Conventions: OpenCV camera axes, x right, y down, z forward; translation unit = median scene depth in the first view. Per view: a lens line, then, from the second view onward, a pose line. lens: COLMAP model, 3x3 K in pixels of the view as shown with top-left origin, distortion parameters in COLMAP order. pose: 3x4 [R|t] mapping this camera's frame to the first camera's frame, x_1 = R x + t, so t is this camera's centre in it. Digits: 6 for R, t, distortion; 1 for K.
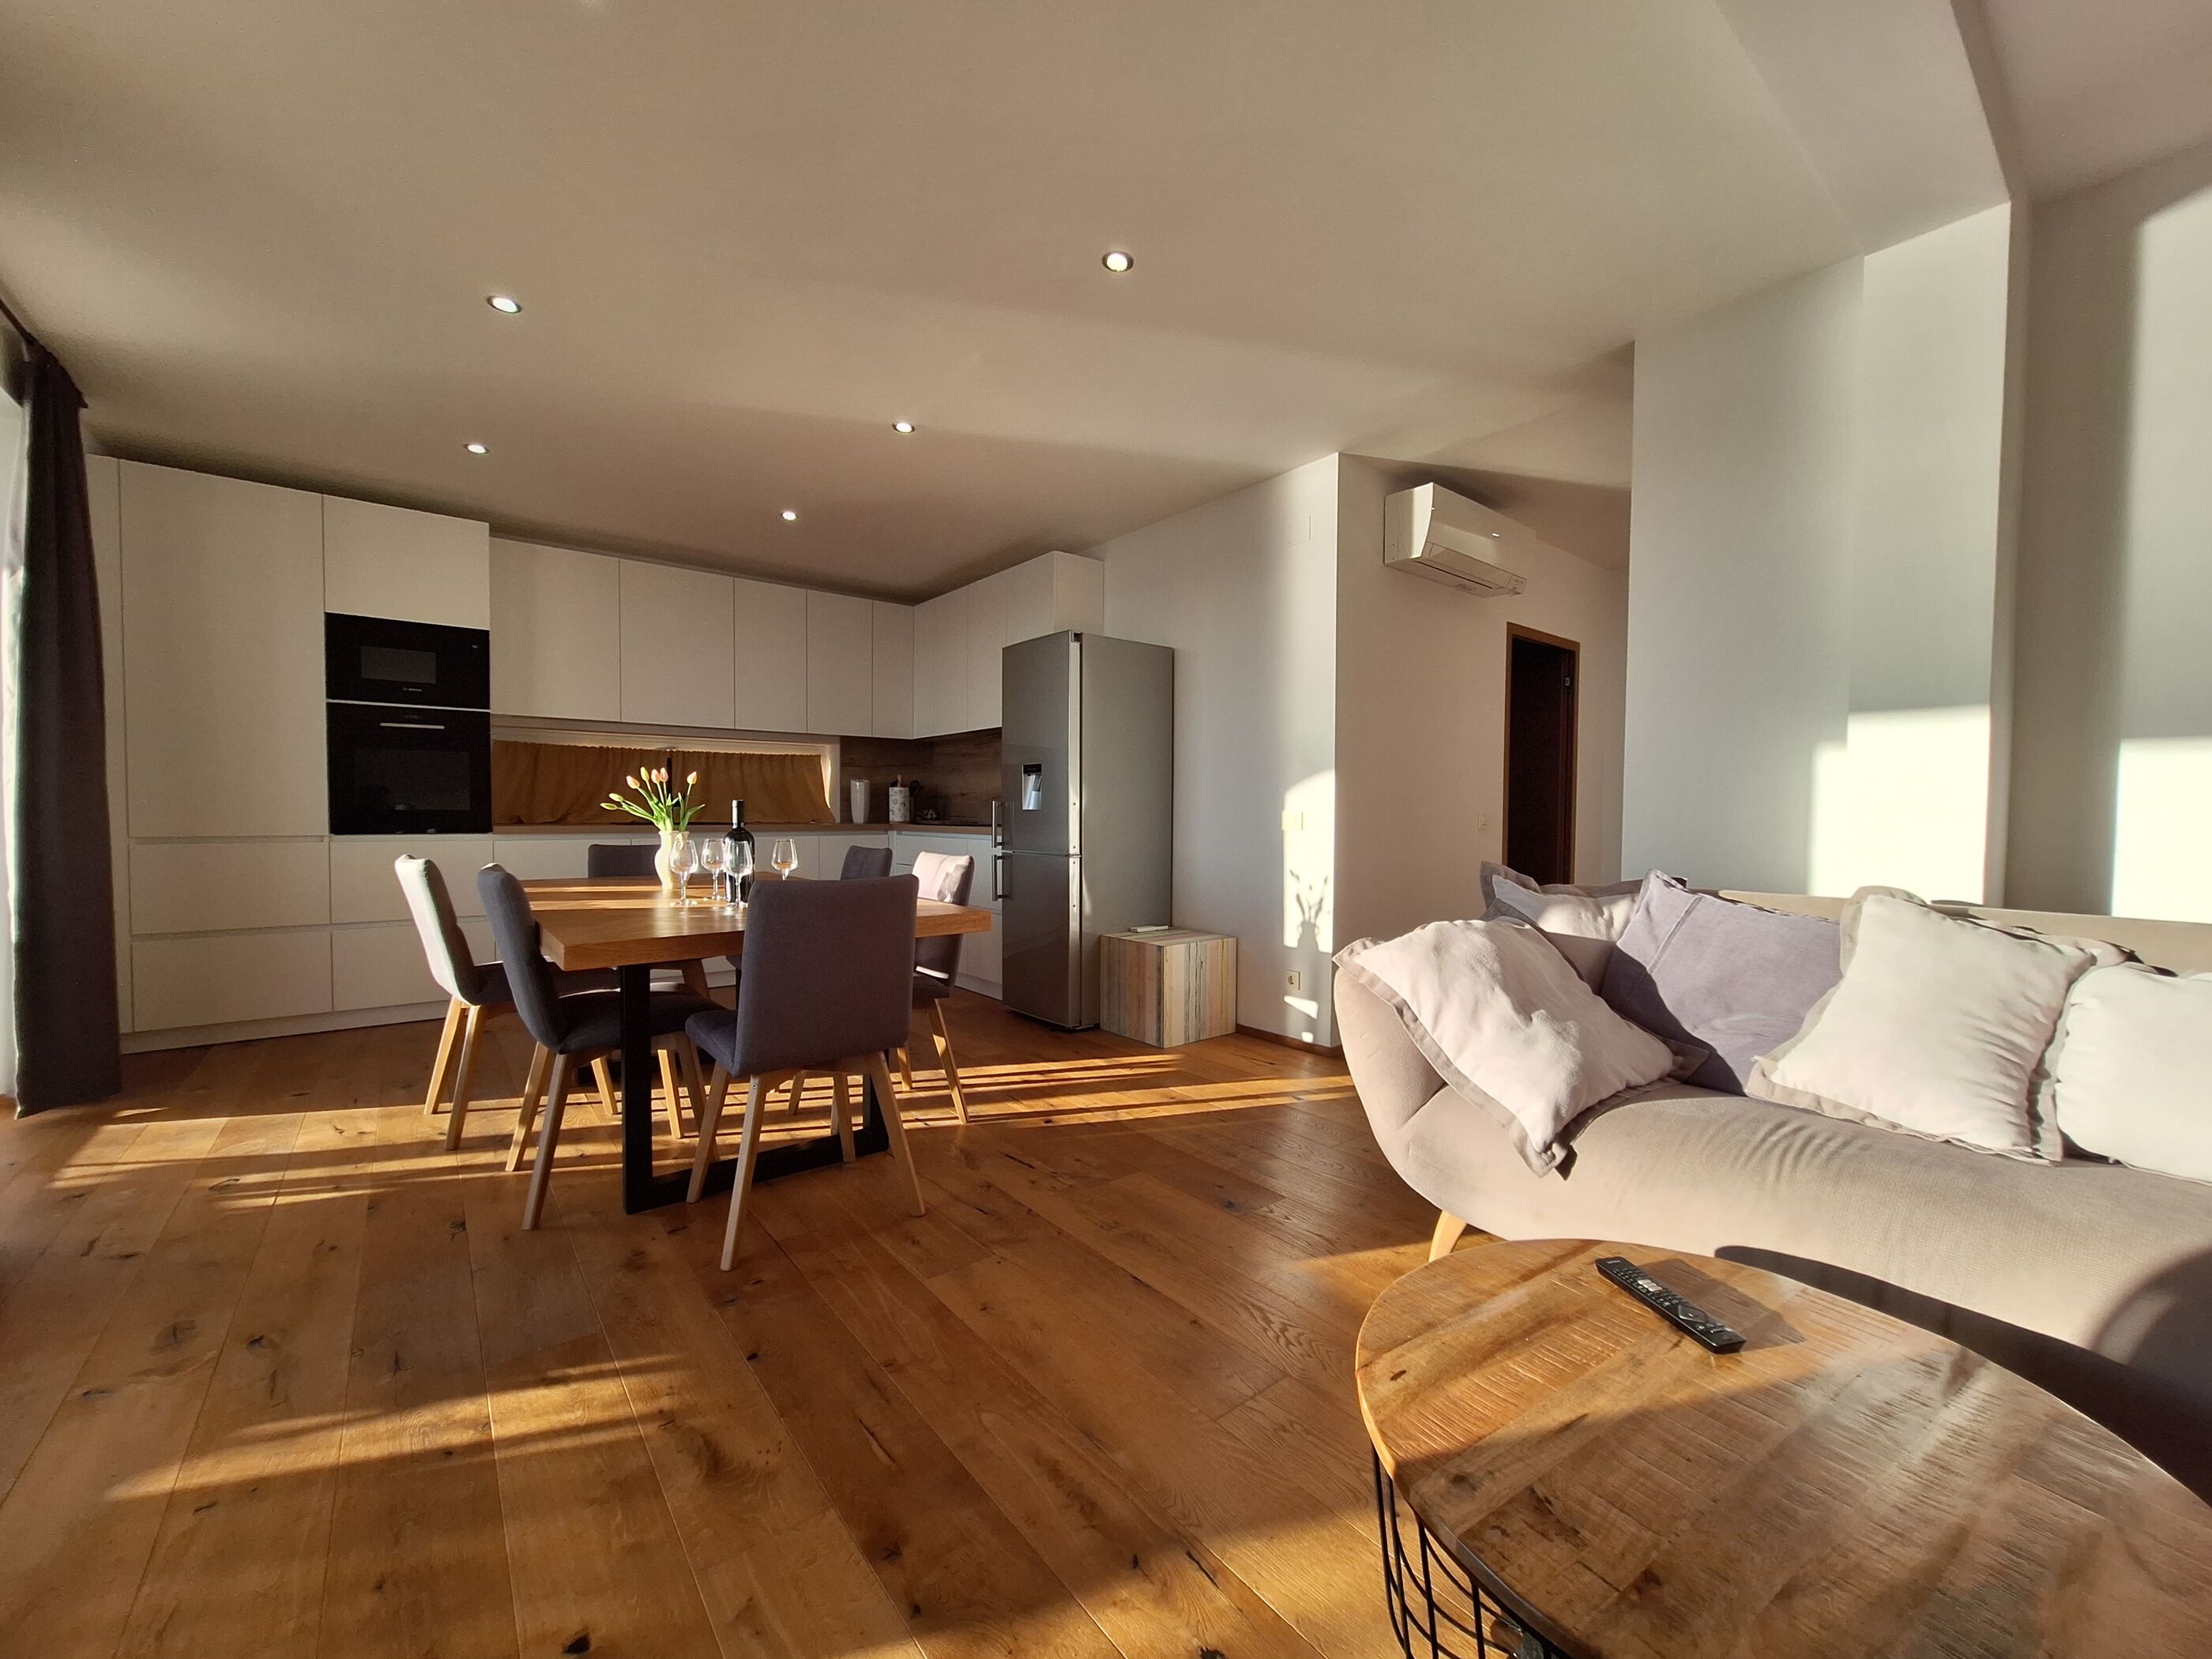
lens RADIAL K [[879.5, 0, 1124.2], [0, 879.5, 838.7], [0, 0, 1]] dist [-0.007761, 0.003104]
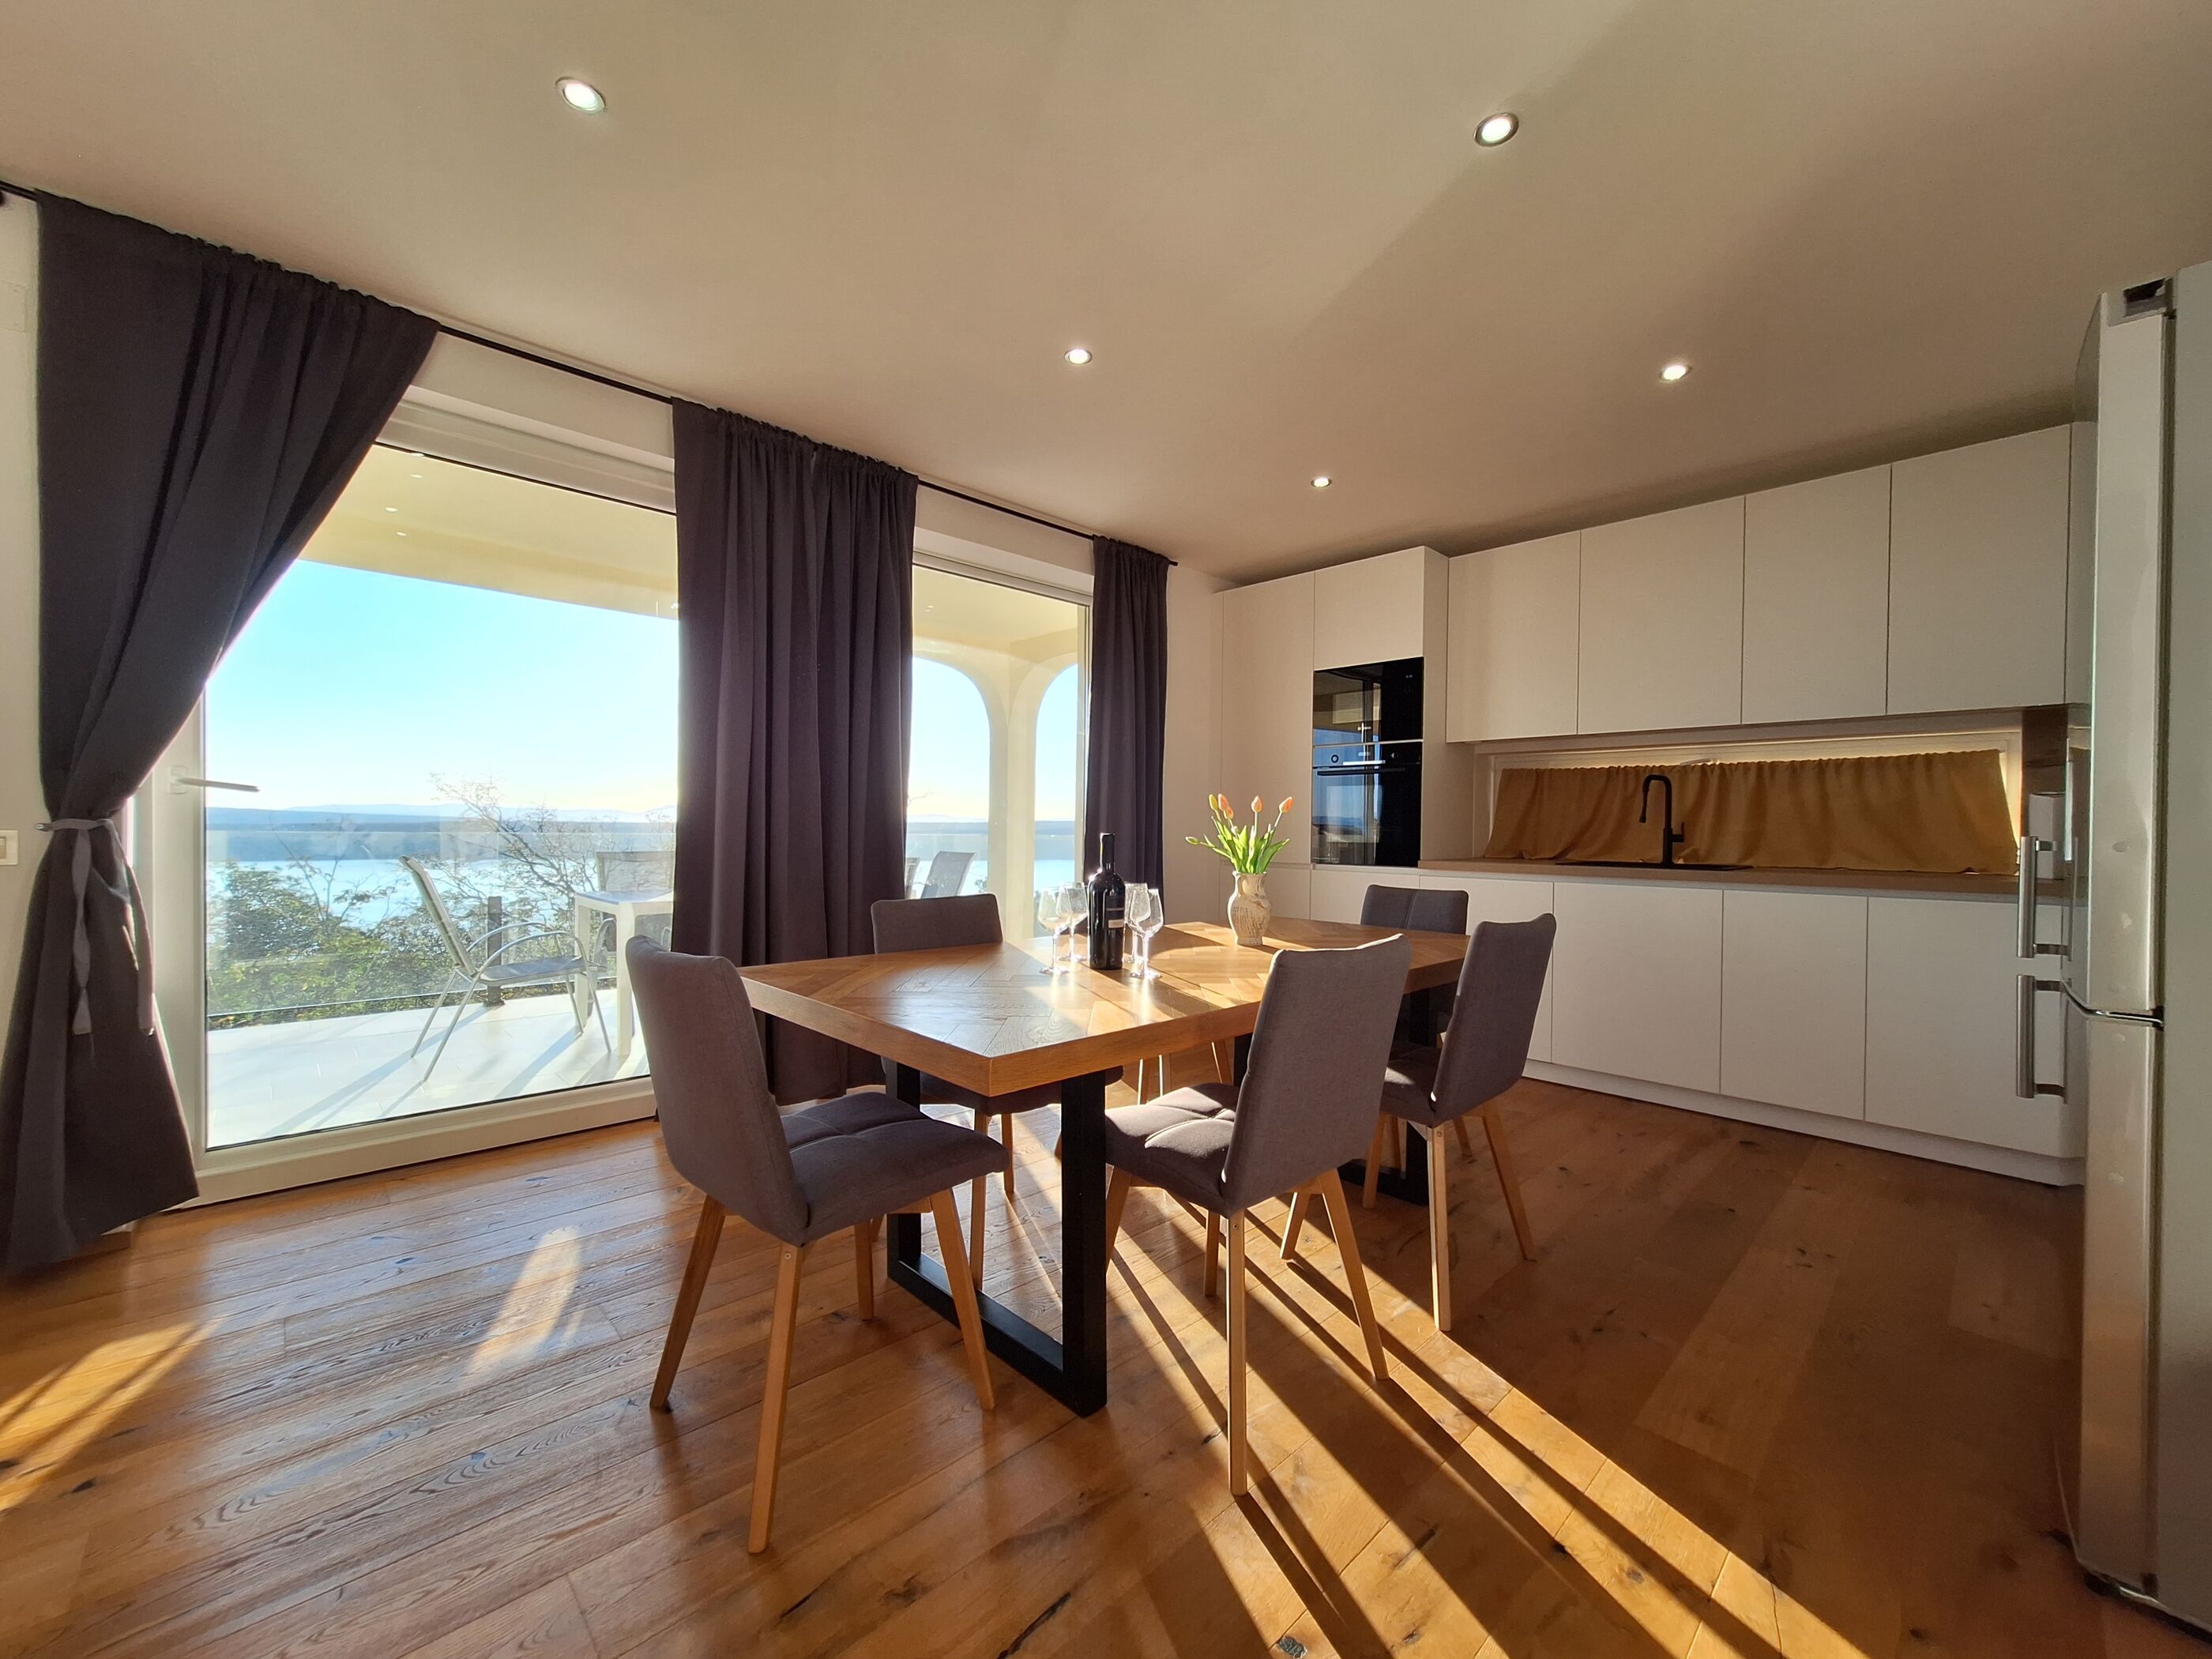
lens RADIAL K [[879.5, 0, 1127.7], [0, 879.5, 839.0], [0, 0, 1]] dist [-0.007761, 0.003104]
pose [[0.097522, 0.005619, -0.995217, 0.232884], [-0.043338, 0.999059, 0.001394, -0.030137], [0.994289, 0.042995, 0.097674, 0.685256]]
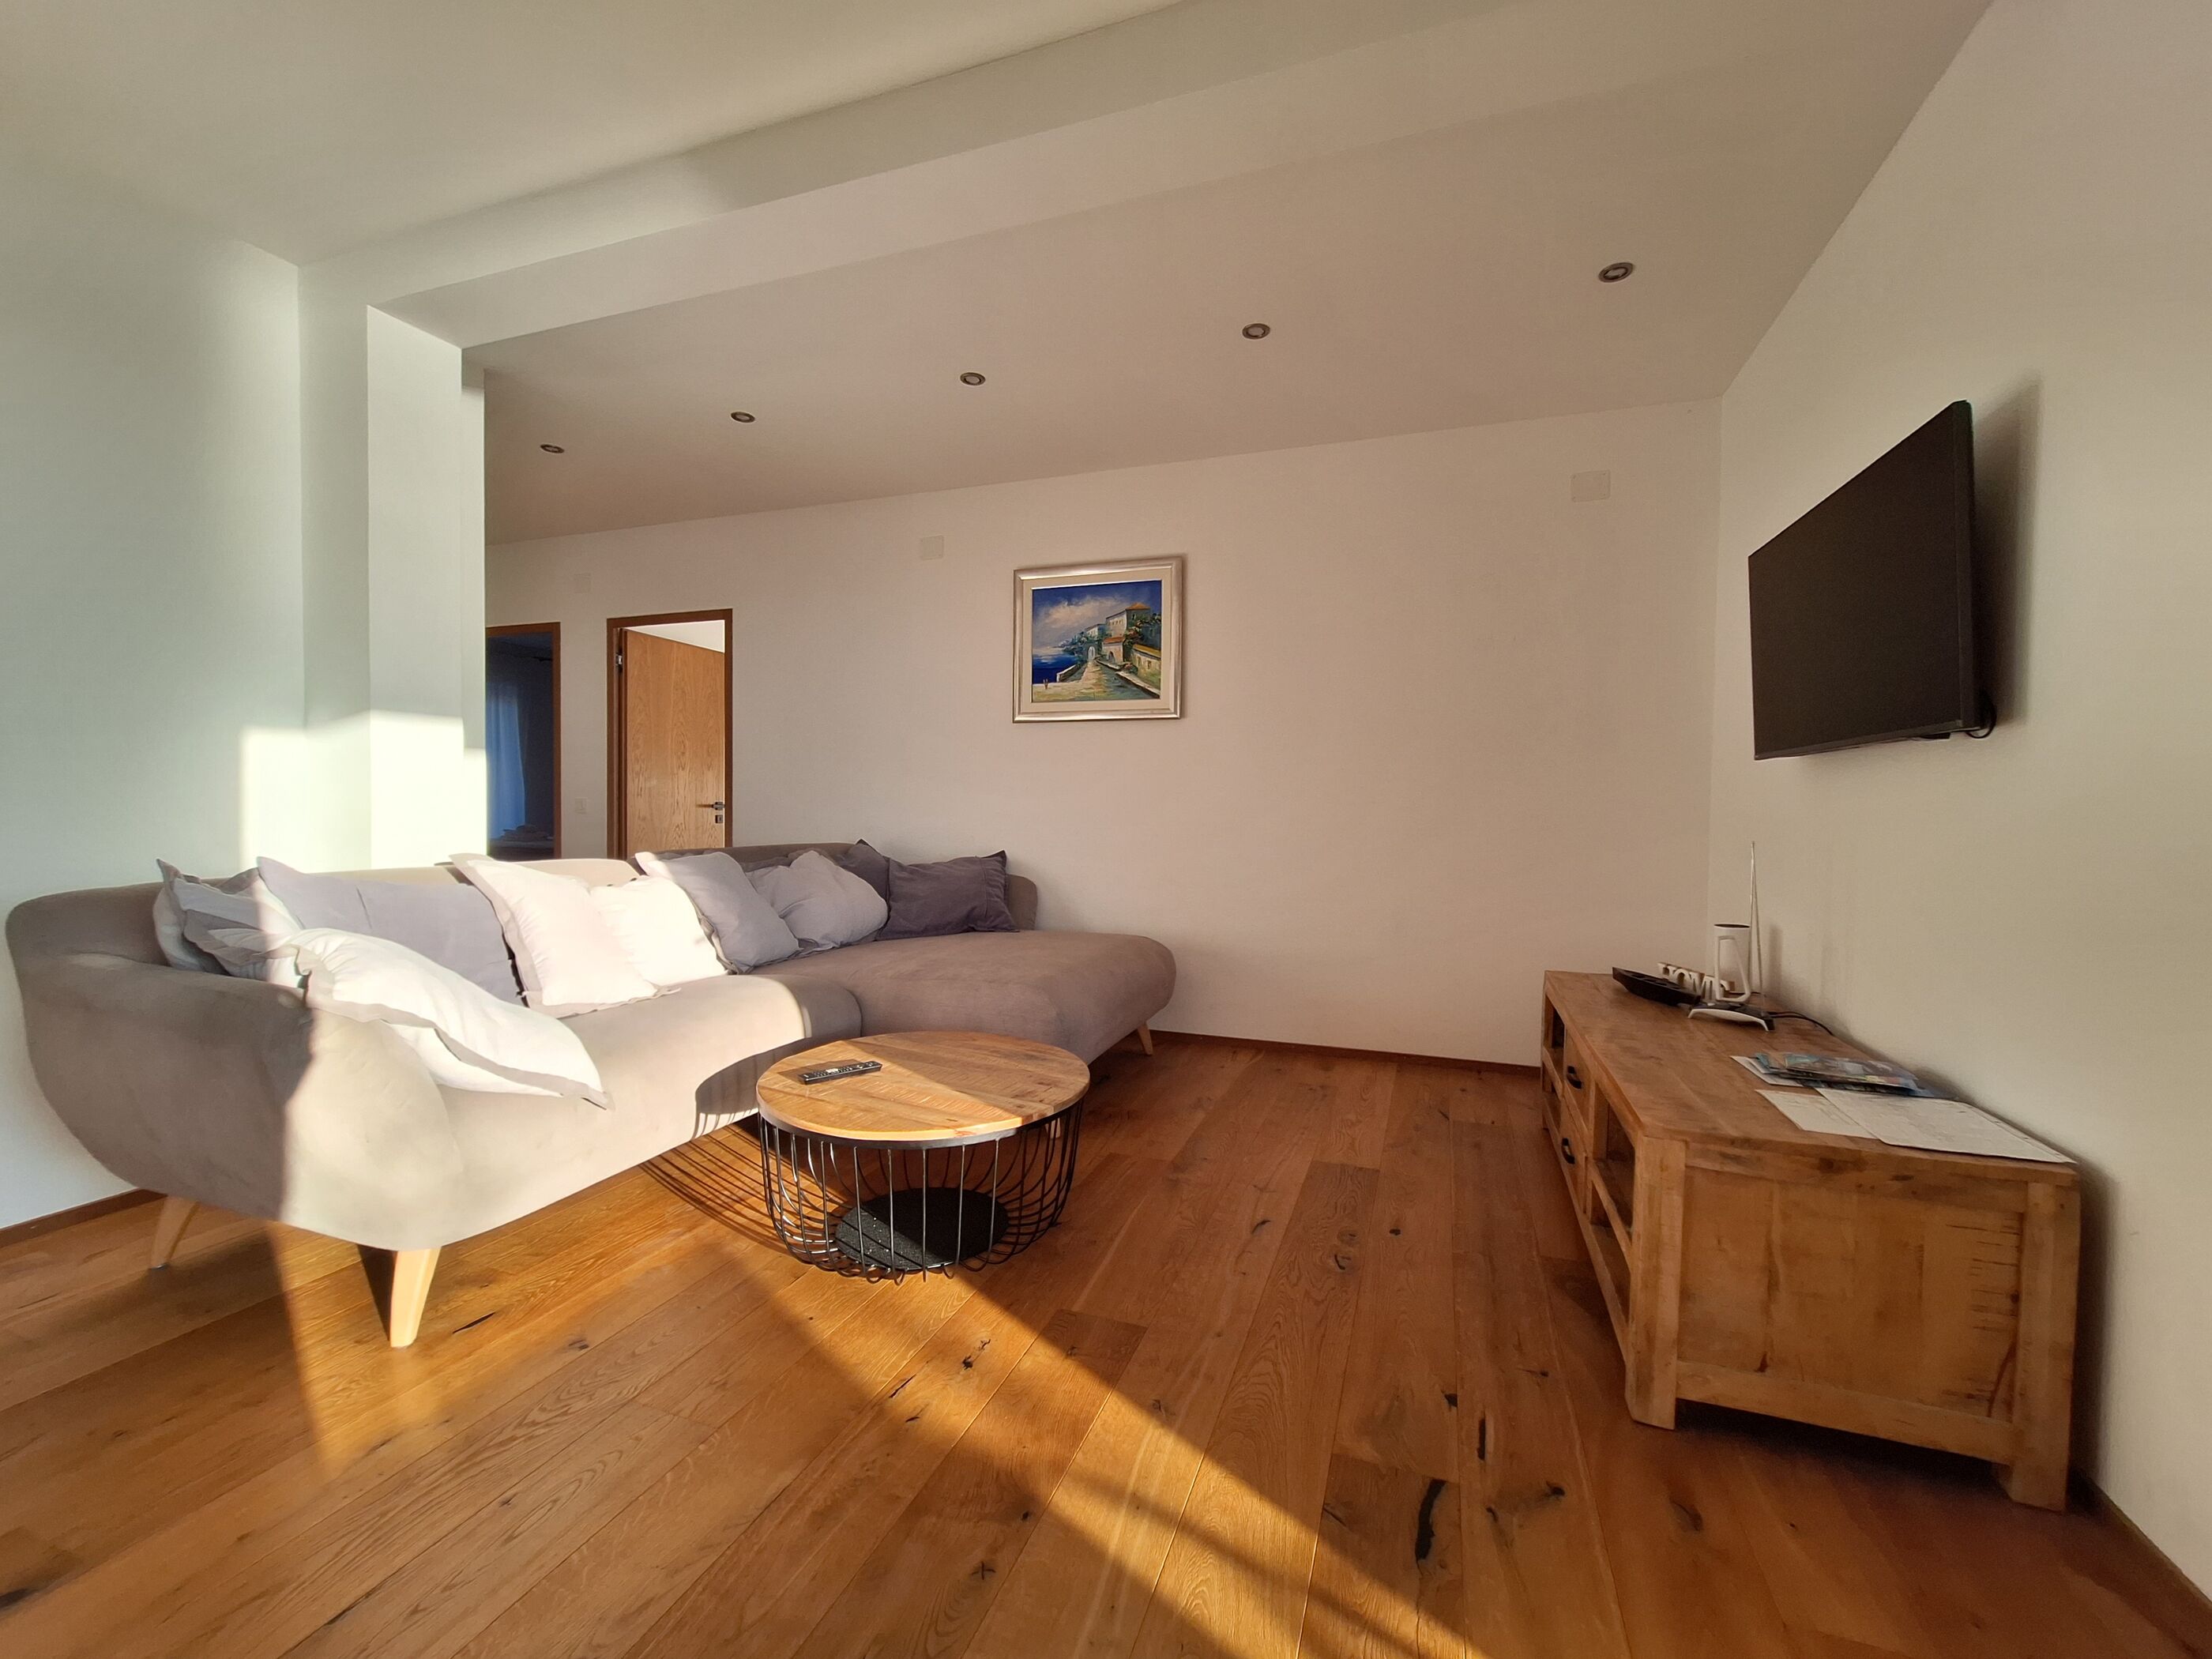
lens RADIAL K [[879.5, 0, 1137.0], [0, 879.5, 830.7], [0, 0, 1]] dist [-0.007761, 0.003104]
pose [[-0.536256, -0.036922, 0.843247, -0.372960], [0.009641, 0.998710, 0.049860, -0.015992], [-0.844000, 0.034868, -0.535208, 0.440962]]
